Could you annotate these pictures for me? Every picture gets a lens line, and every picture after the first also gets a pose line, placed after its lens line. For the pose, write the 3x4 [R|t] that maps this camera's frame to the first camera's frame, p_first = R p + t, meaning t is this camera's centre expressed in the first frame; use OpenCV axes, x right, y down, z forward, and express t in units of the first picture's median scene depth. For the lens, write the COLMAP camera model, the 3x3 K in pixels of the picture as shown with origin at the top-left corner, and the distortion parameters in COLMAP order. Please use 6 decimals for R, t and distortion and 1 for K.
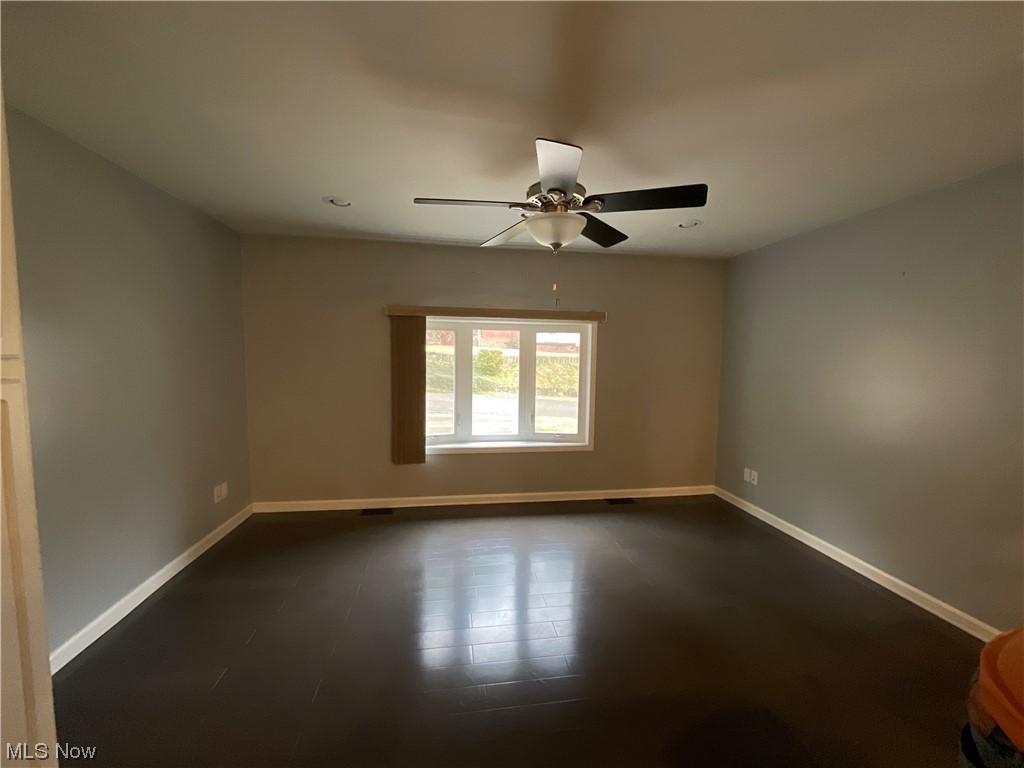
lens RADIAL K [[411.1, 0, 510.5], [0, 411.1, 383.8], [0, 0, 1]] dist [0.002431, -0.001562]
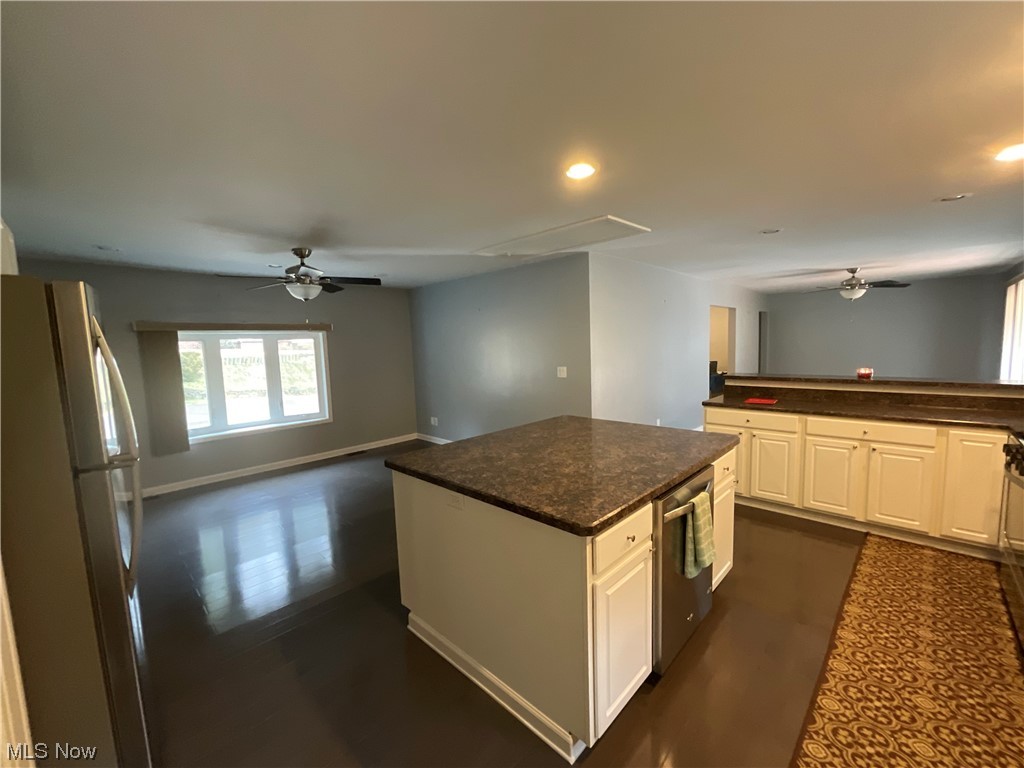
lens RADIAL K [[411.1, 0, 505.5], [0, 411.1, 387.6], [0, 0, 1]] dist [0.002431, -0.001562]
pose [[0.799099, -0.109690, 0.591108, -0.152828], [0.093101, 0.993932, 0.058580, 0.019787], [-0.593947, 0.008221, 0.804462, -0.506684]]
